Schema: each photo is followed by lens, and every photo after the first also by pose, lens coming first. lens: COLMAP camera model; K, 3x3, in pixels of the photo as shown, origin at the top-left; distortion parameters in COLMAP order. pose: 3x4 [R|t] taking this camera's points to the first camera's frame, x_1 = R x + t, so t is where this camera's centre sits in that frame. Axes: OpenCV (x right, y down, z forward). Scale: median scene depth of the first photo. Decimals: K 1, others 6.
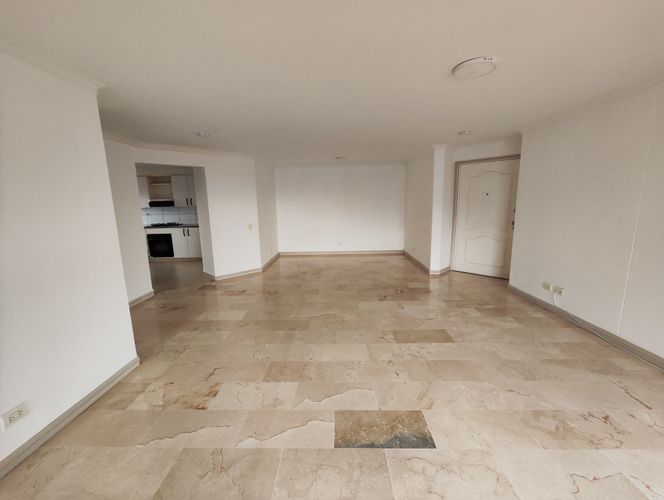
lens RADIAL K [[276.3, 0, 330.1], [0, 276.3, 247.5], [0, 0, 1]] dist [0.000177, 0.000407]
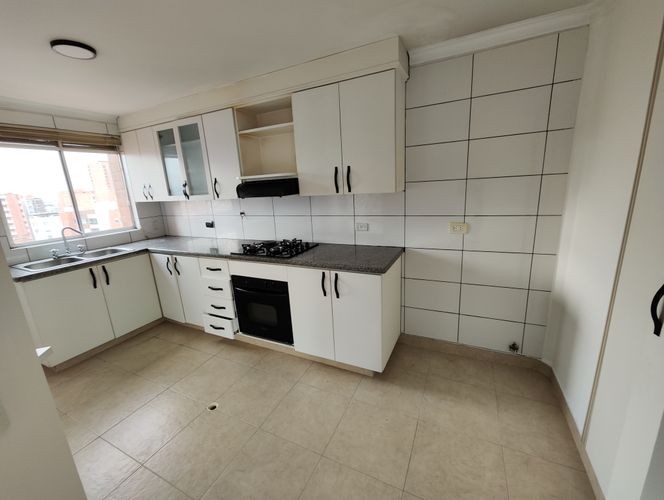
lens RADIAL K [[276.3, 0, 329.8], [0, 276.3, 250.8], [0, 0, 1]] dist [0.000177, 0.000407]
pose [[0.909073, 0.076112, -0.409626, -0.396882], [-0.041517, 0.994827, 0.092709, -0.116685], [0.414563, -0.067273, 0.907530, 0.723699]]
